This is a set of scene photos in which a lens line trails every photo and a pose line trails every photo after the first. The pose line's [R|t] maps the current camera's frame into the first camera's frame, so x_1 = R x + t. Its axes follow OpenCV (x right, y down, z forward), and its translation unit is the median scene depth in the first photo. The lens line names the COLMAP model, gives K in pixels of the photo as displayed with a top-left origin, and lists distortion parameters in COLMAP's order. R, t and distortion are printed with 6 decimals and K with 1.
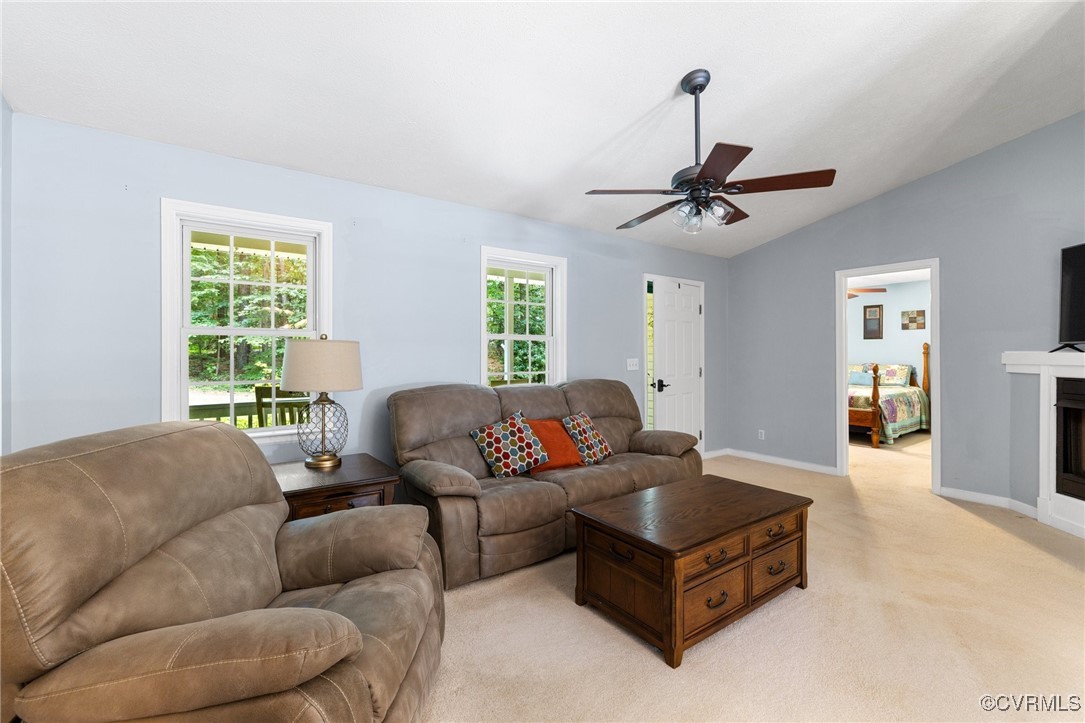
lens RADIAL K [[471.4, 0, 536.8], [0, 471.4, 352.5], [0, 0, 1]] dist [0.000155, 0.000188]
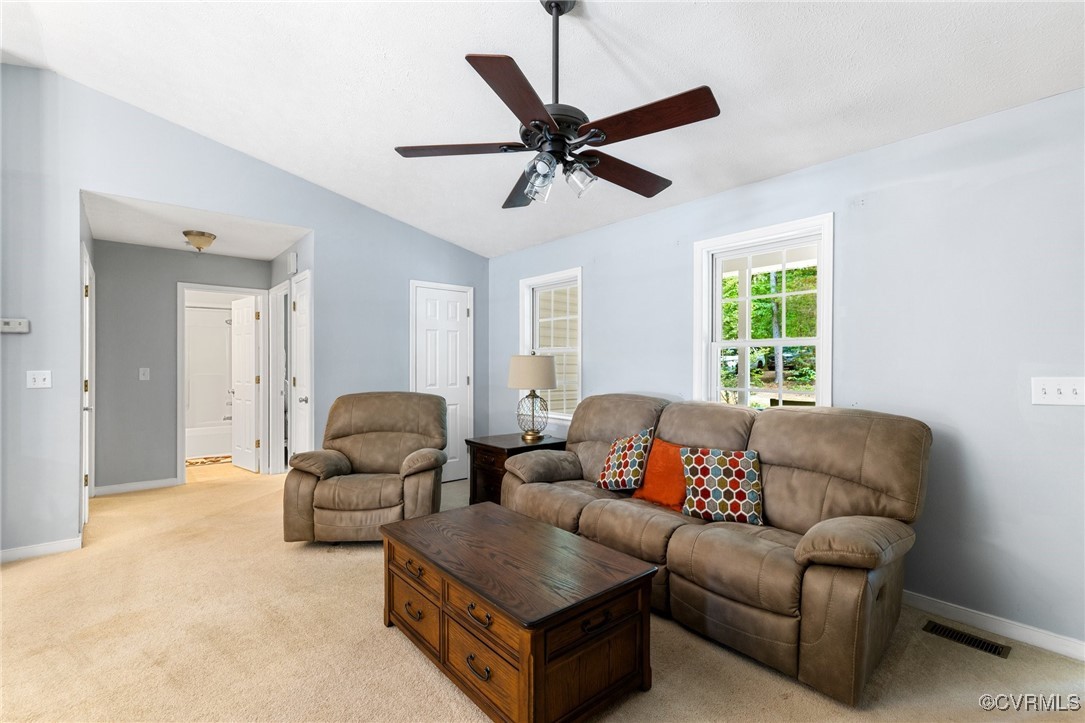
lens RADIAL K [[483.0, 0, 536.7], [0, 483.0, 369.6], [0, 0, 1]] dist [-0.000916, 0.000051]
pose [[0.075118, 0.009088, -0.997133, 1.161102], [-0.002082, 0.999958, 0.008957, 0.007672], [0.997172, 0.001403, 0.075134, 0.976107]]
